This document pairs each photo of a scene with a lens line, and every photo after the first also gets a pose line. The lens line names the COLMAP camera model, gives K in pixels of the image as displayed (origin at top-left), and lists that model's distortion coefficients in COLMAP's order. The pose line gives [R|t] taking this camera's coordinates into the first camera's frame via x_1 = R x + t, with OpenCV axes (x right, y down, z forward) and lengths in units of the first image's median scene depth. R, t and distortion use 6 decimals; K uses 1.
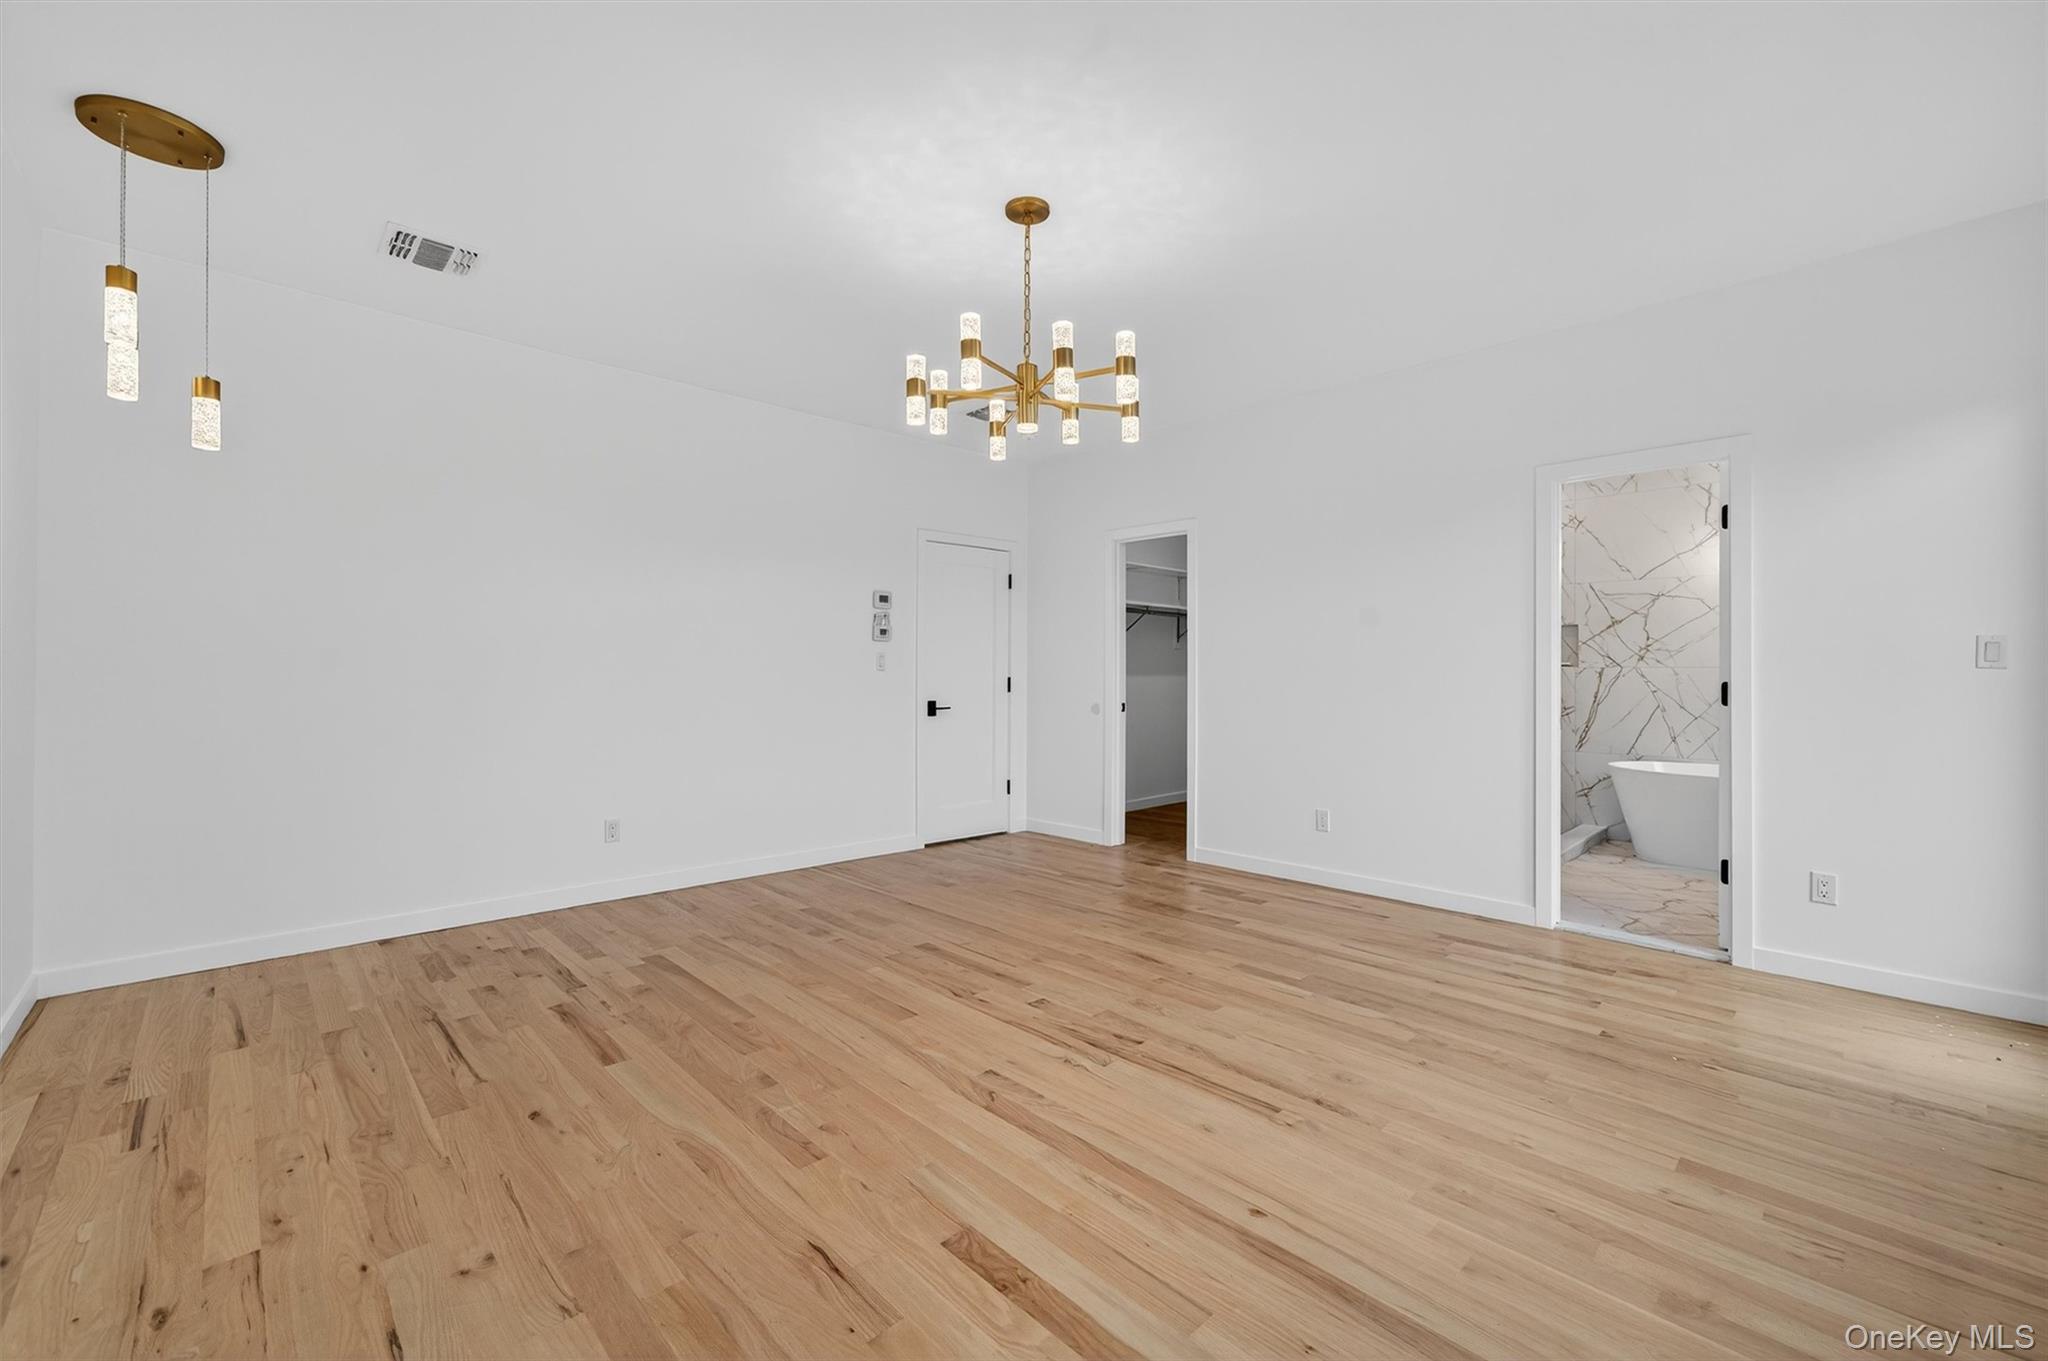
lens RADIAL K [[818.6, 0, 1018.0], [0, 818.6, 676.9], [0, 0, 1]] dist [-0.035626, 0.000392]
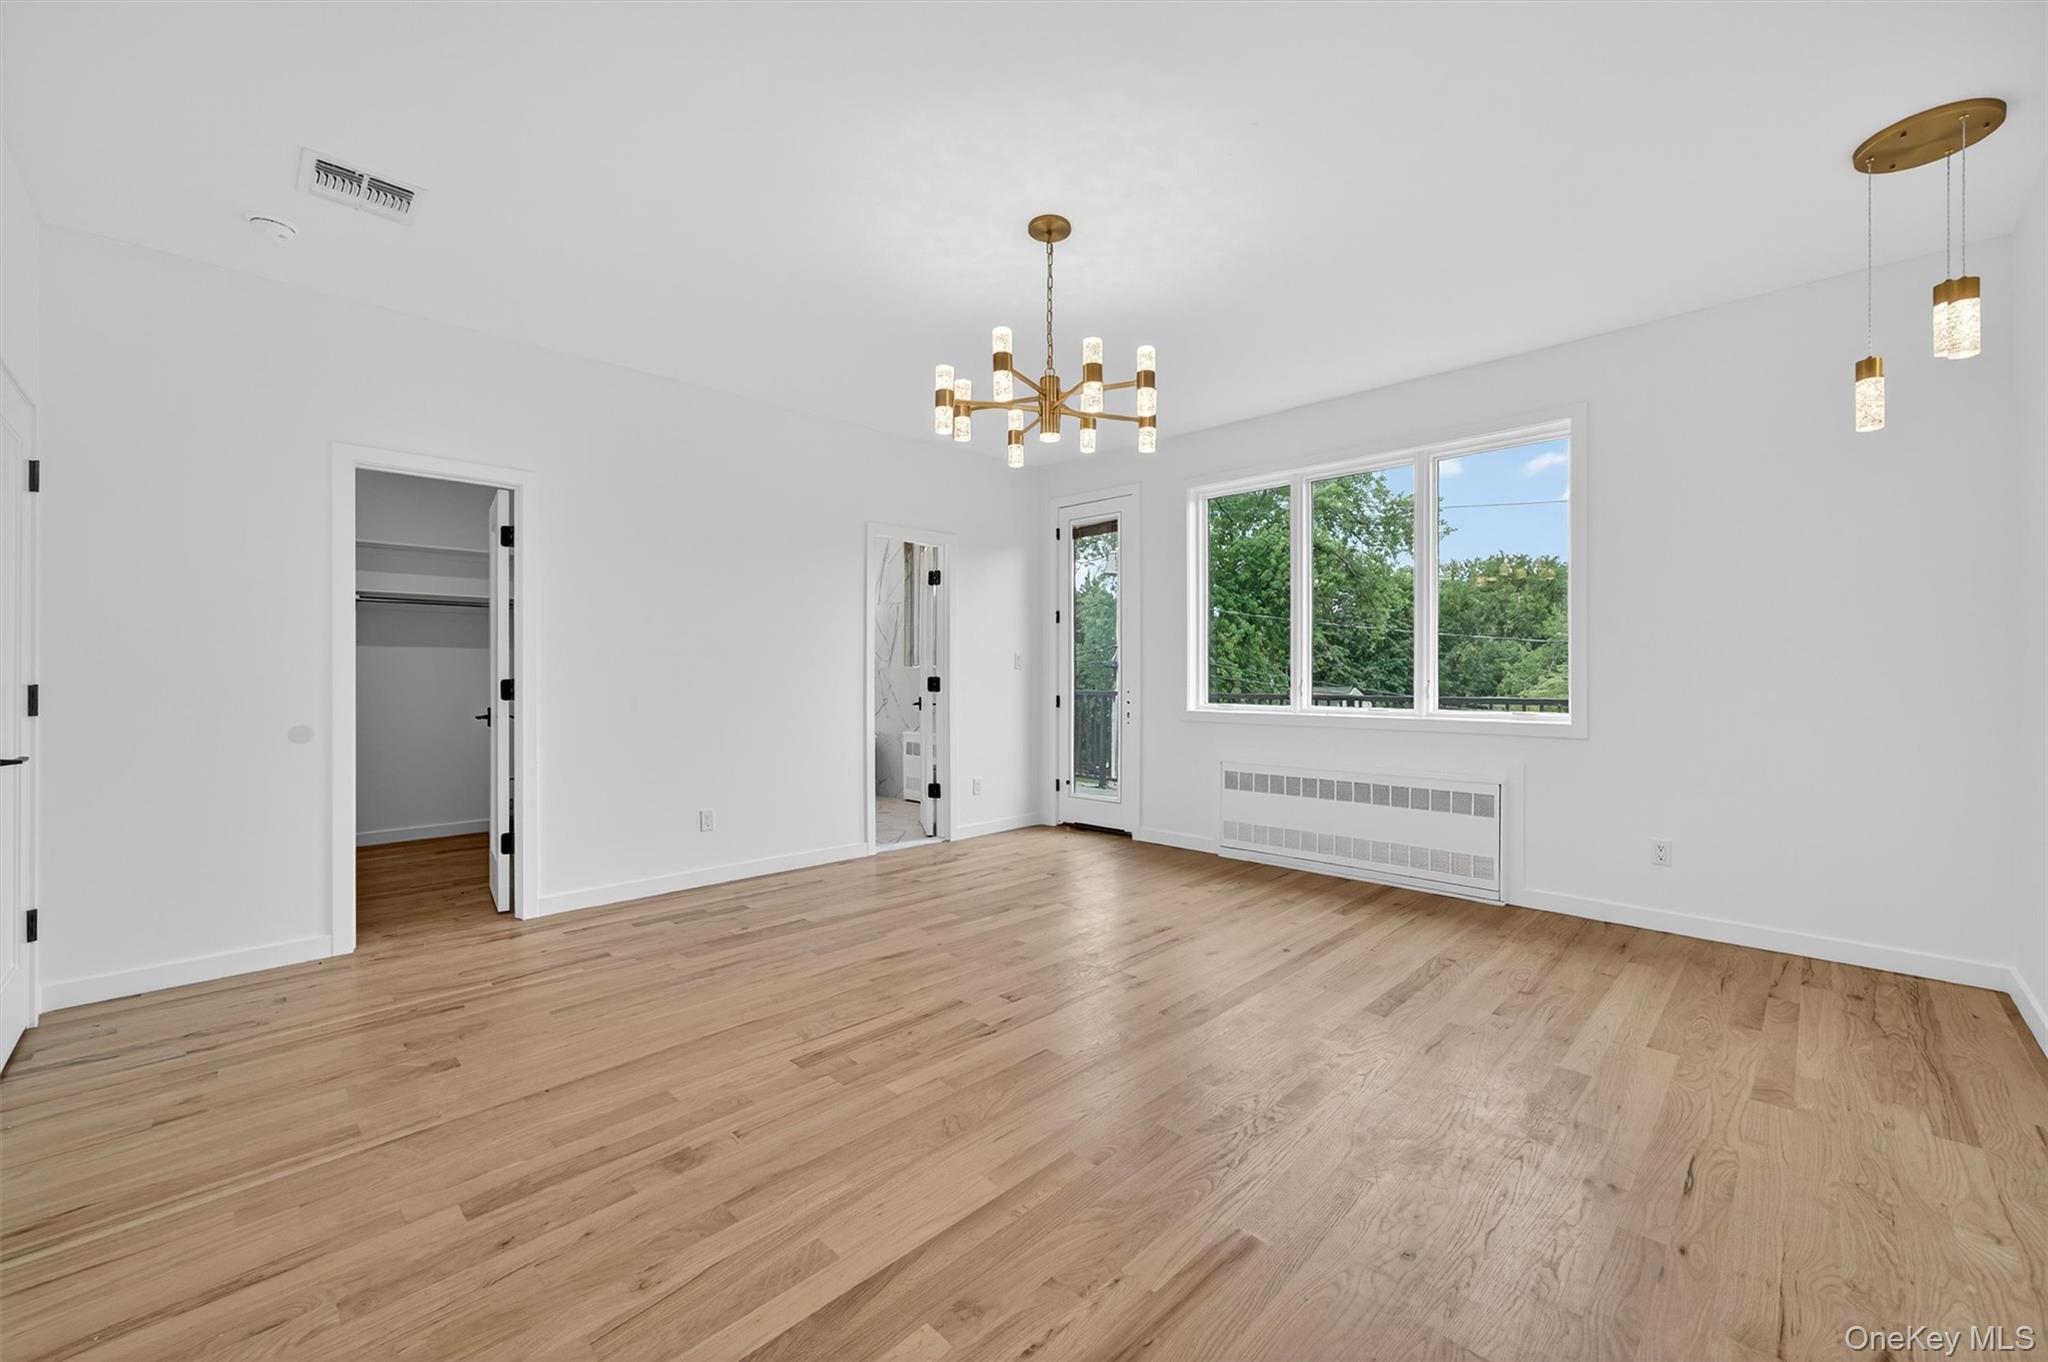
lens RADIAL K [[818.6, 0, 1018.0], [0, 818.6, 677.4], [0, 0, 1]] dist [-0.035626, 0.000392]
pose [[-0.015836, -0.006926, 0.999851, -1.007317], [0.007391, 0.999948, 0.007043, -0.003314], [-0.999847, 0.007502, -0.015784, 1.029556]]
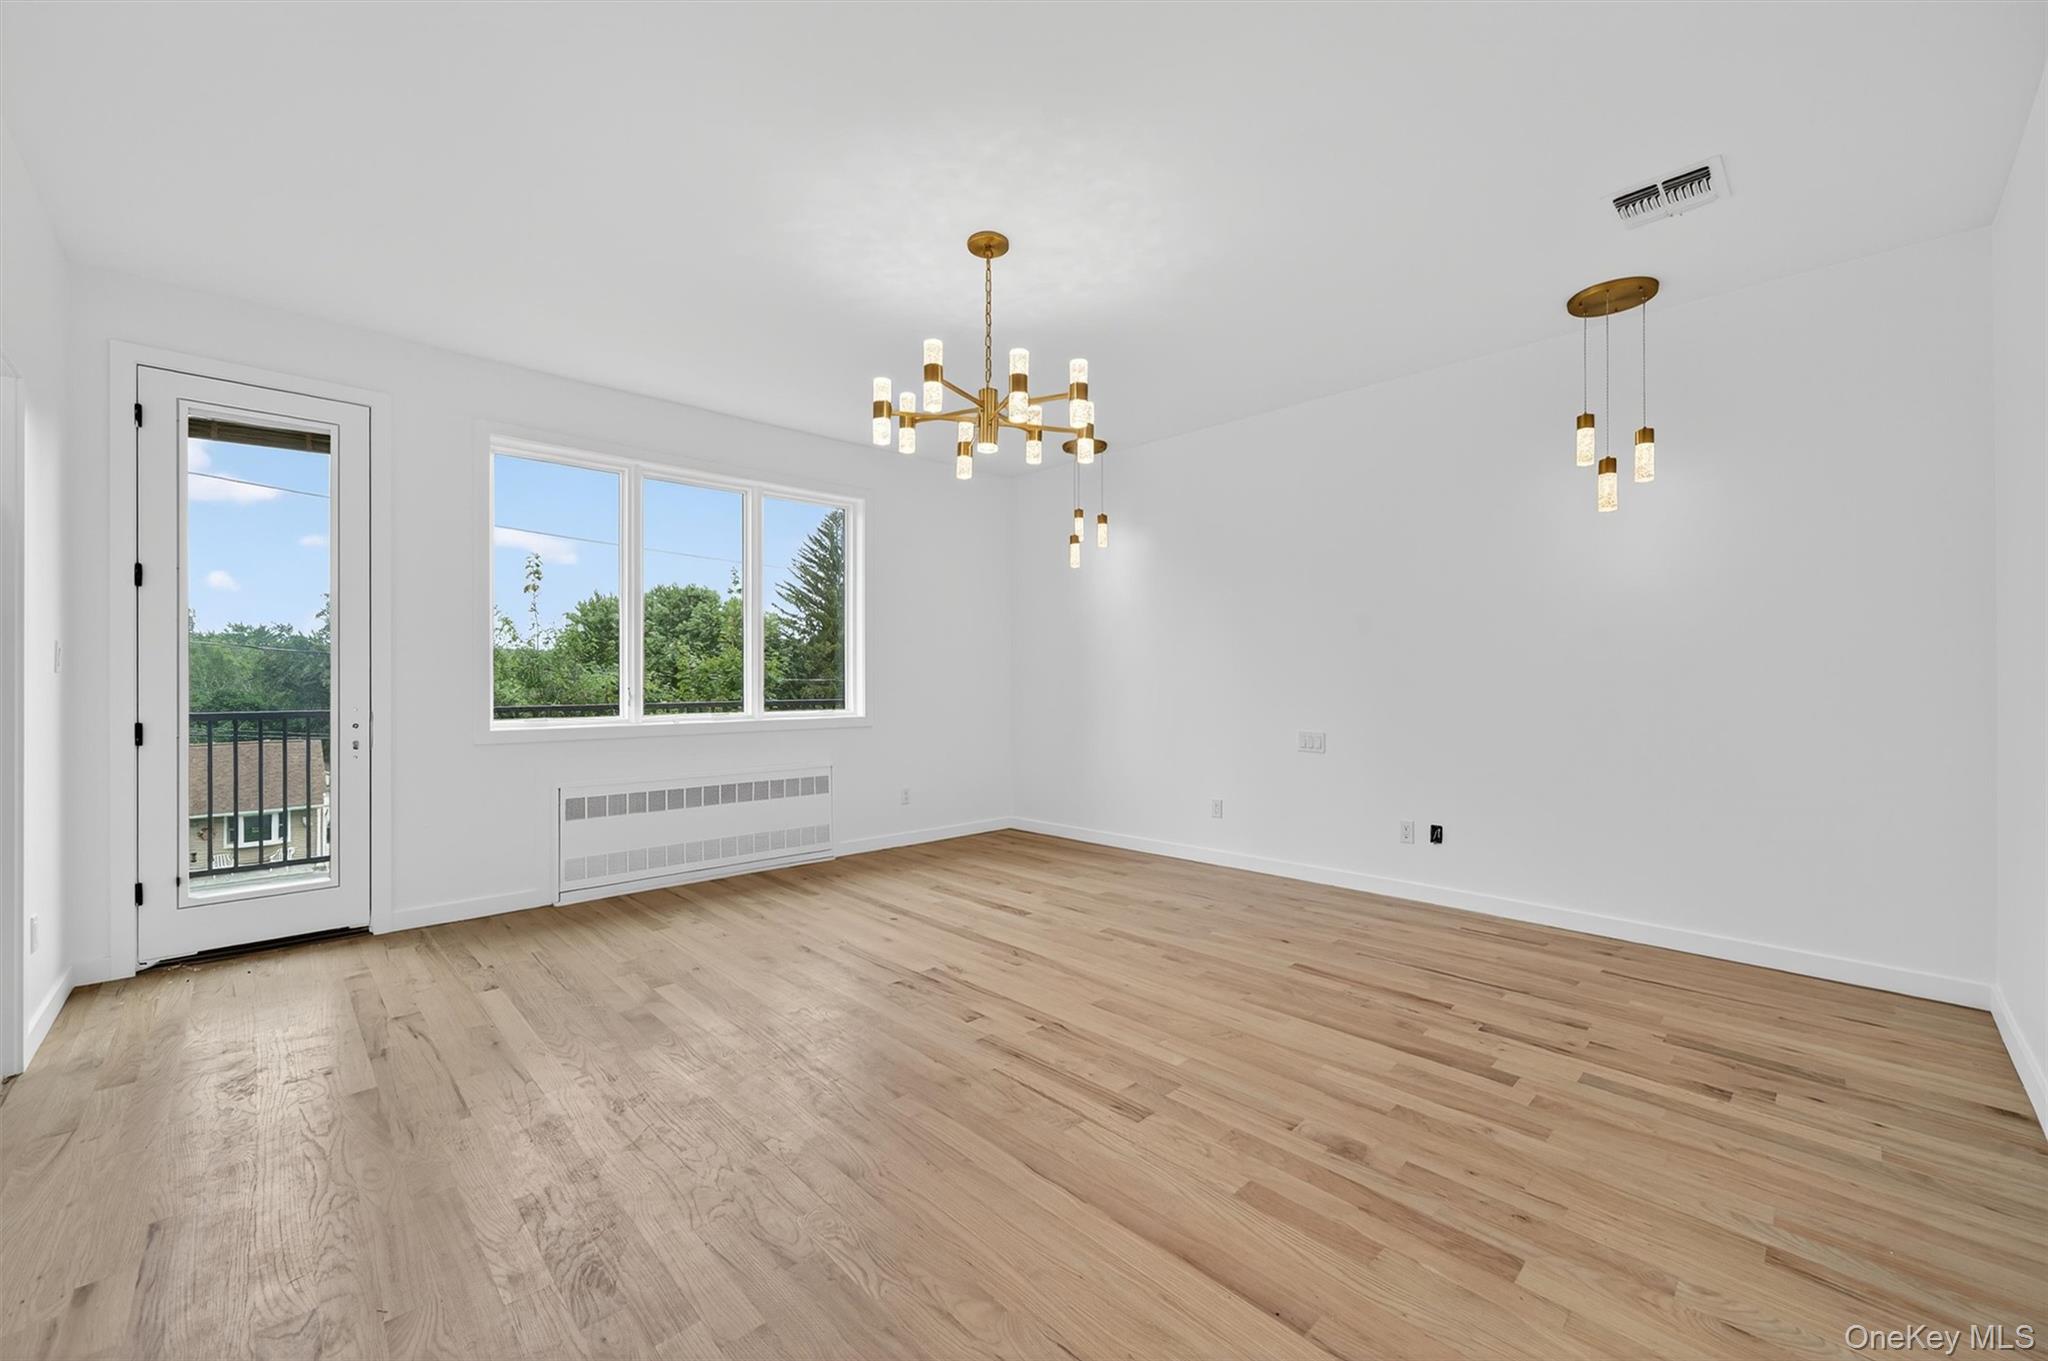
lens RADIAL K [[818.6, 0, 1018.0], [0, 818.6, 676.9], [0, 0, 1]] dist [-0.035626, 0.000392]
pose [[-0.999976, -0.002135, -0.006637, -0.020737], [-0.002150, 0.999995, 0.002329, -0.007762], [0.006632, 0.002344, -0.999975, 2.018752]]
